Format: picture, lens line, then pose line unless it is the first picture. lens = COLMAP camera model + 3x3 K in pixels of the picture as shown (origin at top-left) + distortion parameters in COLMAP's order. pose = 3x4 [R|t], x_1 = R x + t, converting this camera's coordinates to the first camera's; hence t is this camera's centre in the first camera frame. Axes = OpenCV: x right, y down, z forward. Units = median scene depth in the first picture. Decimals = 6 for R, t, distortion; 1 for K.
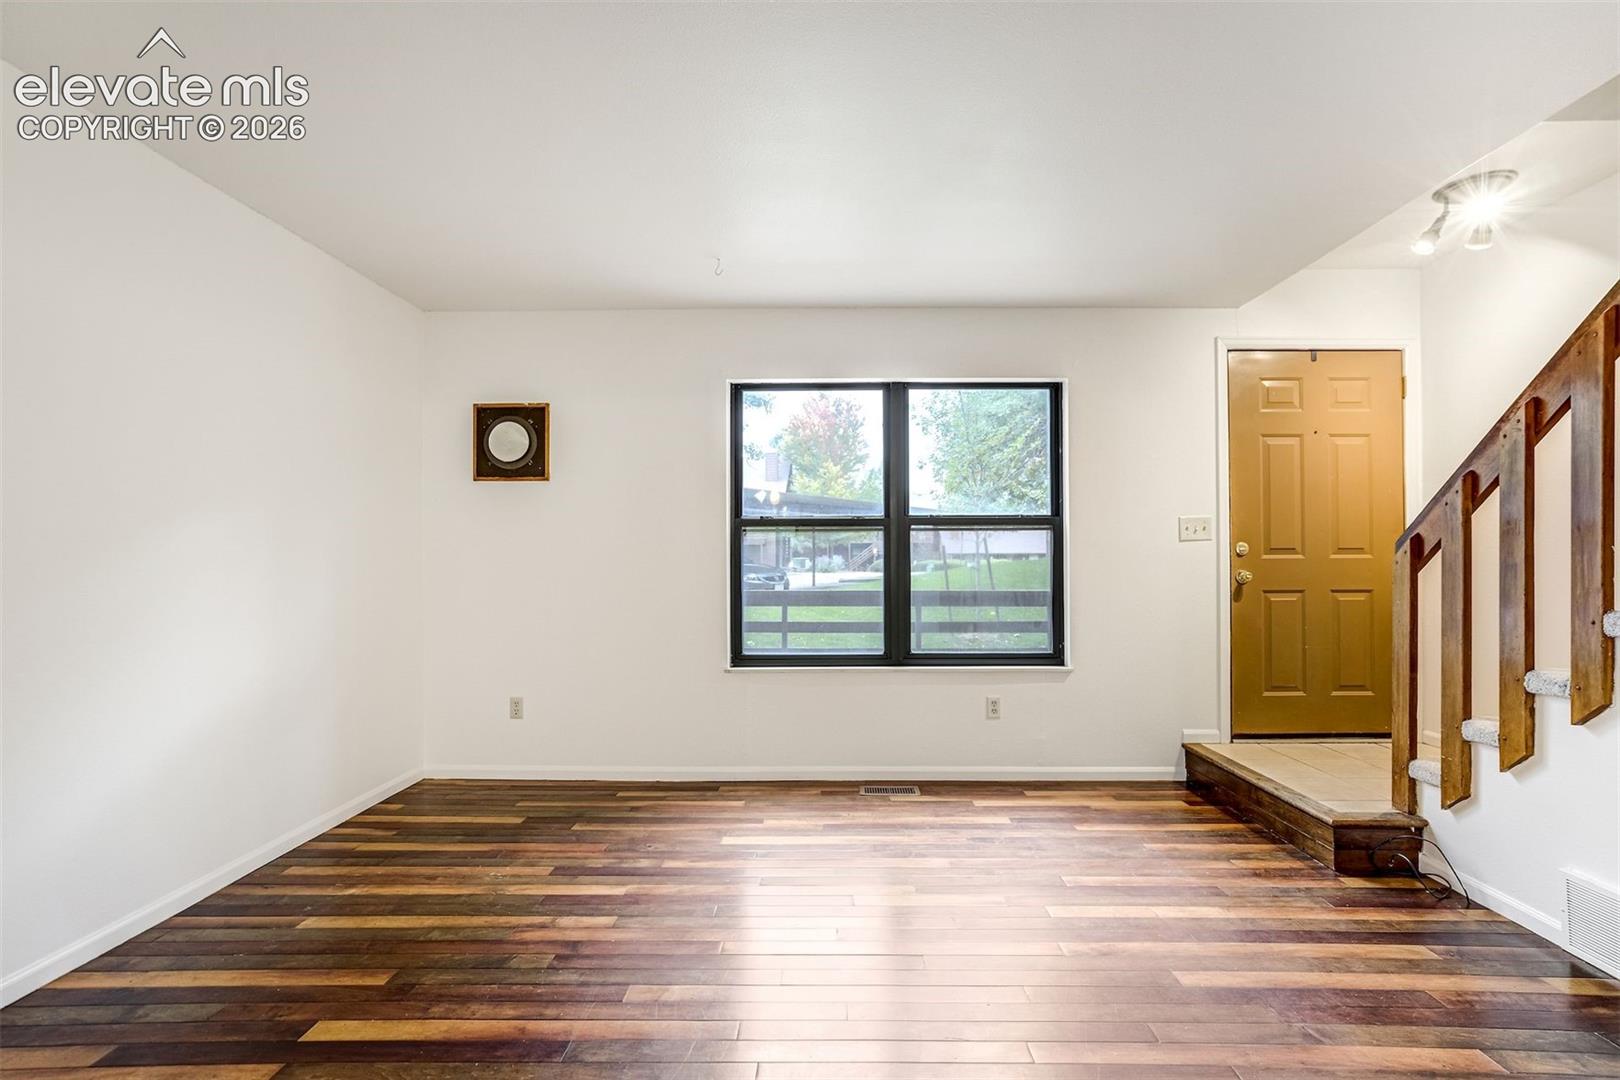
lens RADIAL K [[739.9, 0, 819.7], [0, 739.9, 561.6], [0, 0, 1]] dist [-0.050301, 0.030754]
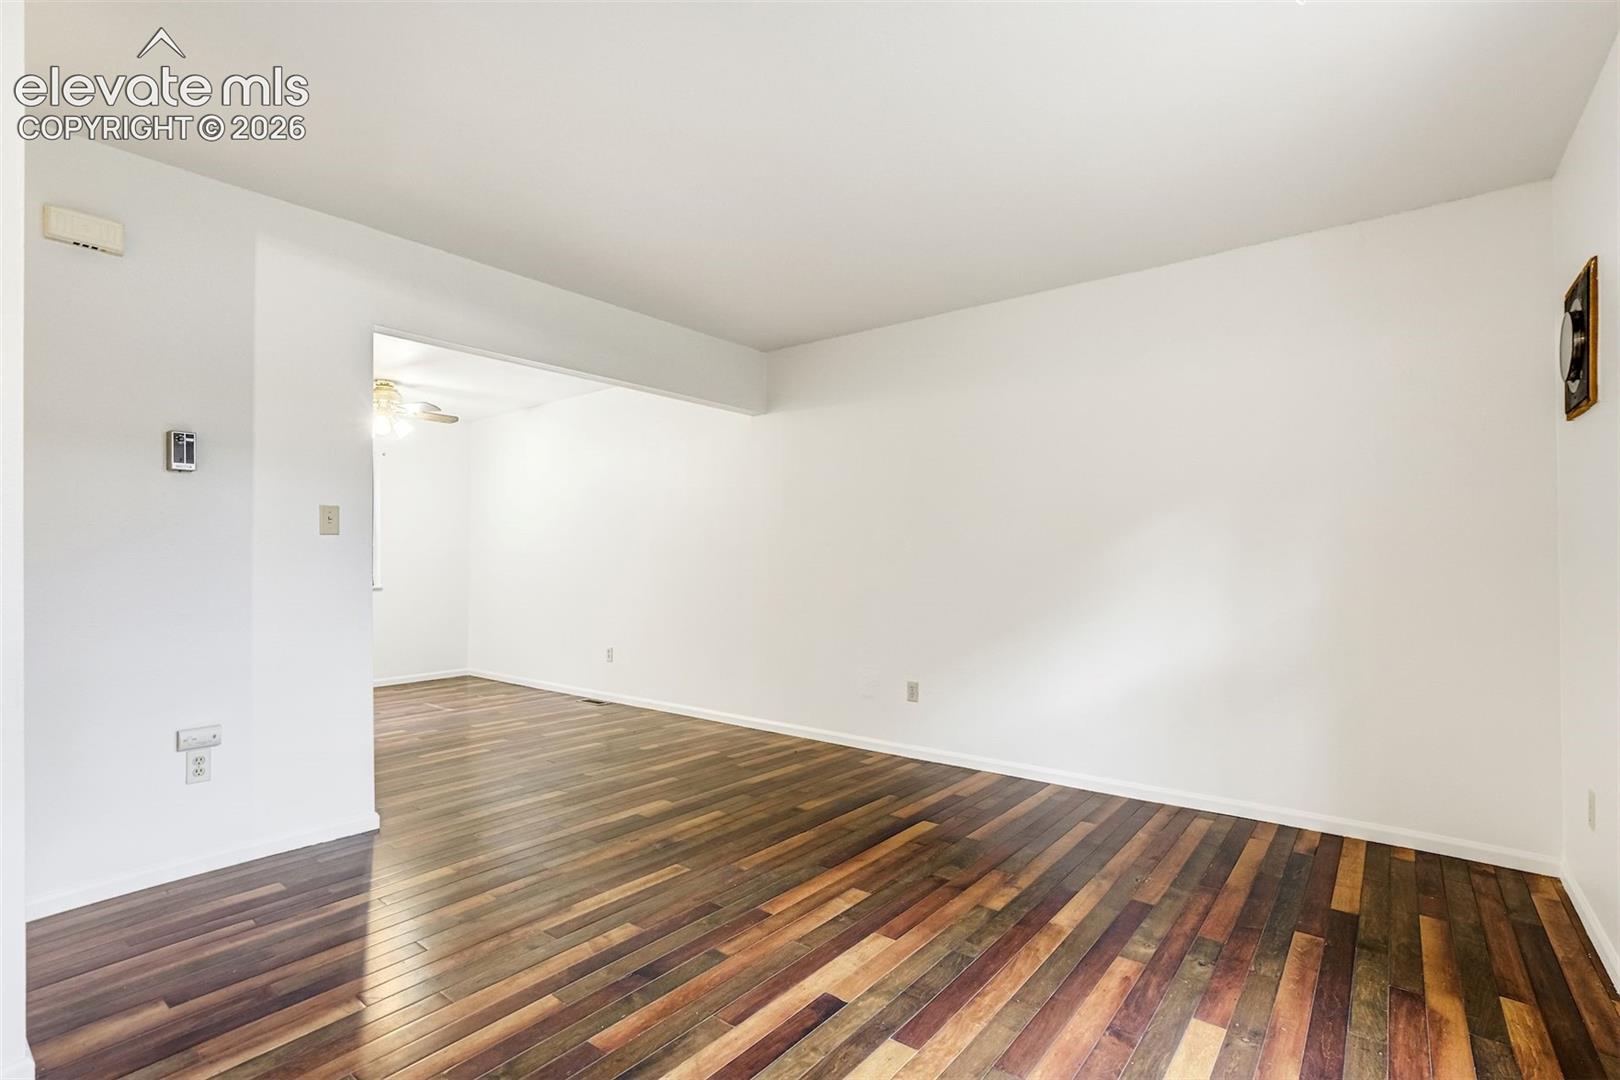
lens RADIAL K [[768.0, 0, 817.8], [0, 768.0, 557.8], [0, 0, 1]] dist [-0.008091, 0.000889]
pose [[-0.599980, 0.003980, -0.800005, 0.515253], [-0.001264, 0.999982, 0.005923, 0.001848], [0.800014, 0.004565, -0.599964, 1.052296]]
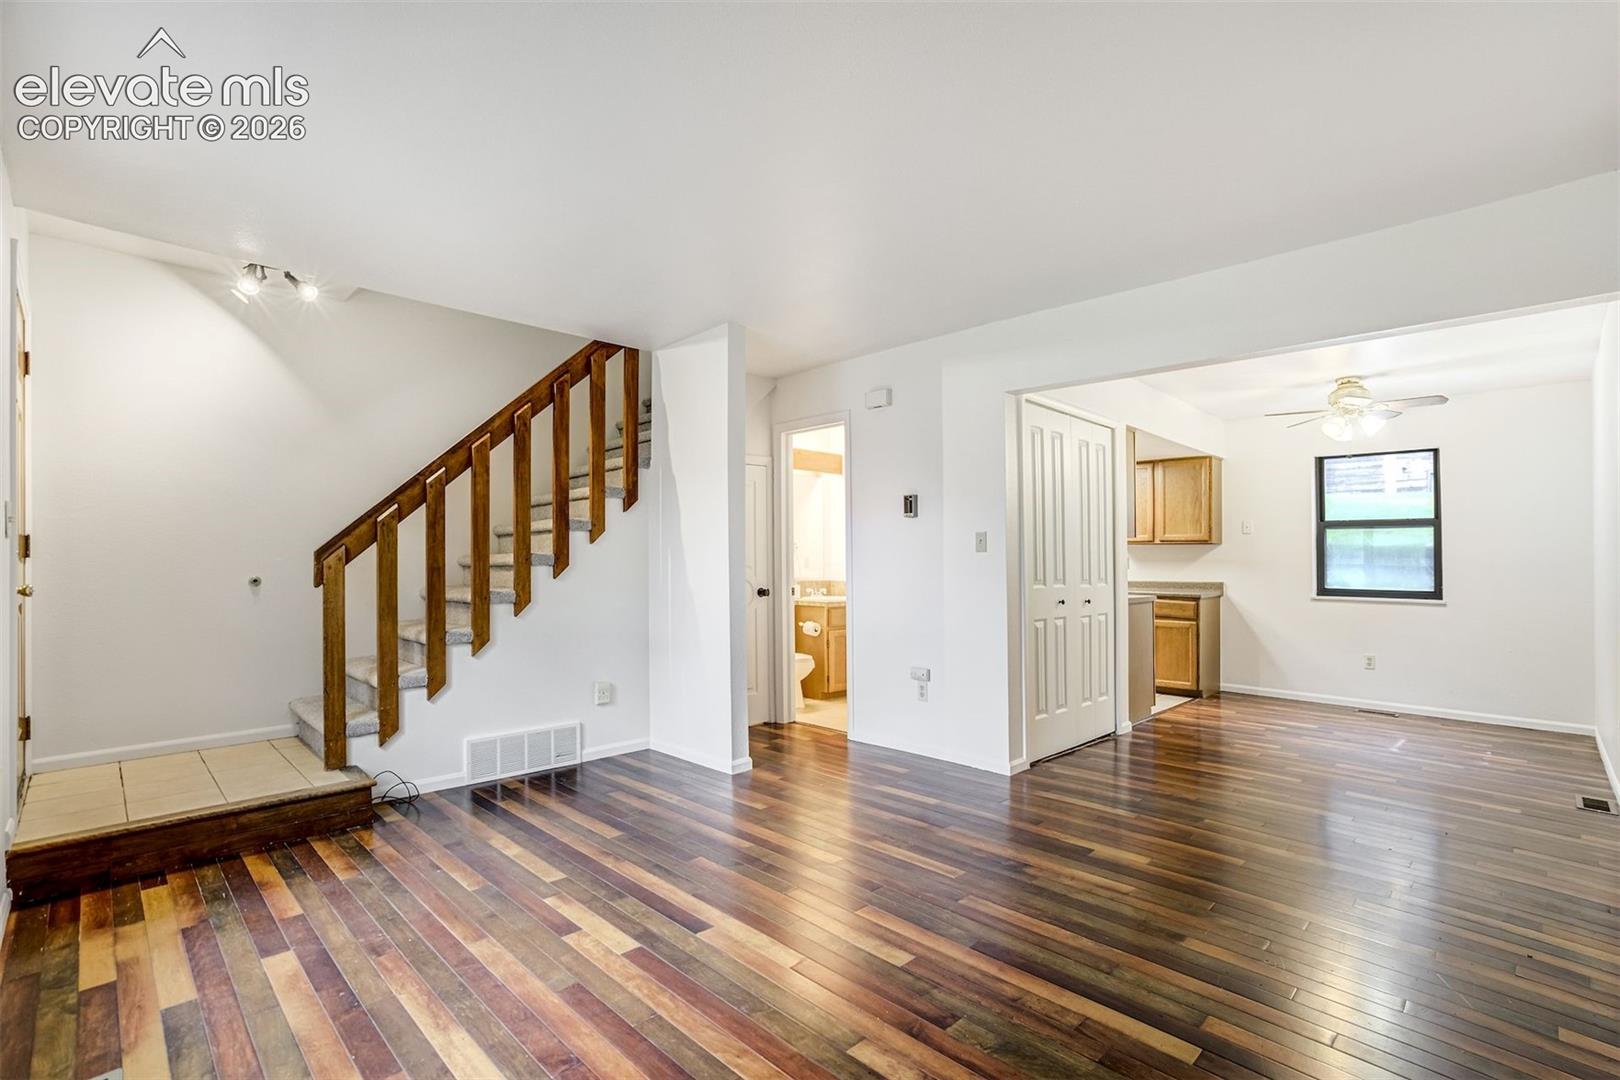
lens RADIAL K [[768.0, 0, 817.8], [0, 768.0, 557.8], [0, 0, 1]] dist [-0.008091, 0.000889]
pose [[-0.719313, 0.002328, 0.694682, -0.587650], [0.002042, 0.999997, -0.001236, -0.009818], [-0.694683, 0.000529, -0.719316, 1.165897]]
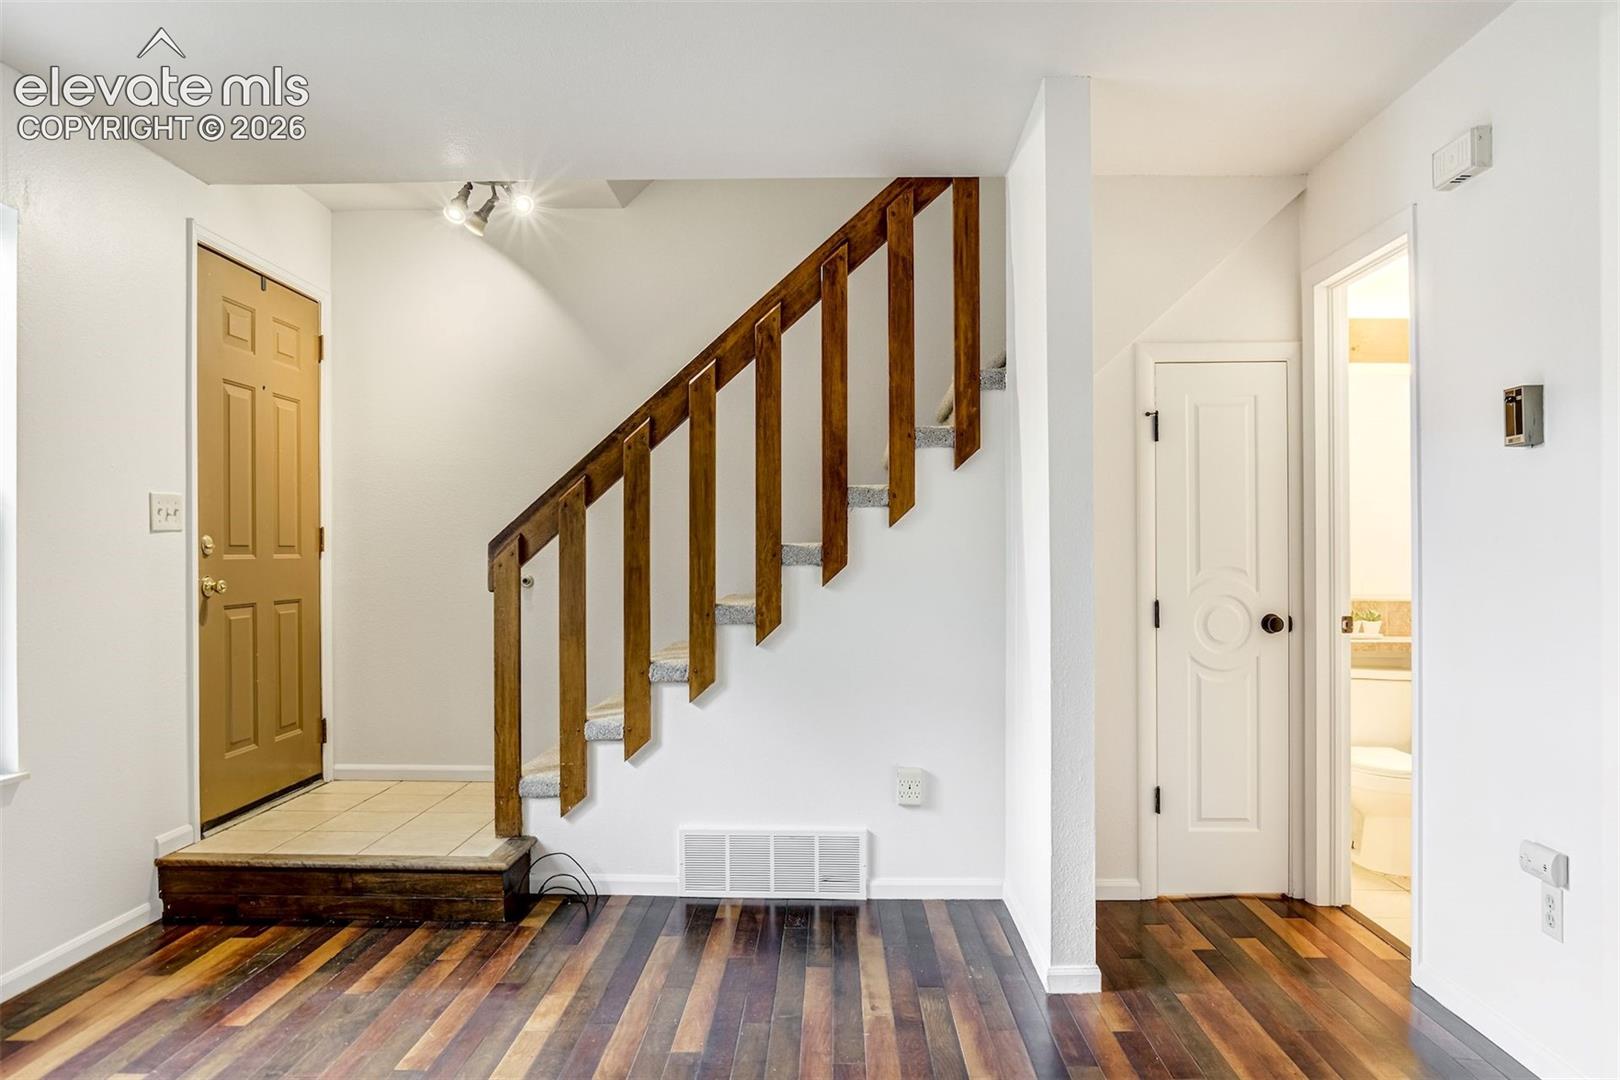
lens RADIAL K [[1120.2, 0, 792.9], [0, 1120.2, 553.2], [0, 0, 1]] dist [-0.055998, 0.052622]
pose [[0.015520, -0.000123, 0.999880, -0.508243], [0.001079, 0.999999, 0.000106, -0.011582], [-0.999879, 0.001077, 0.015520, 0.528406]]
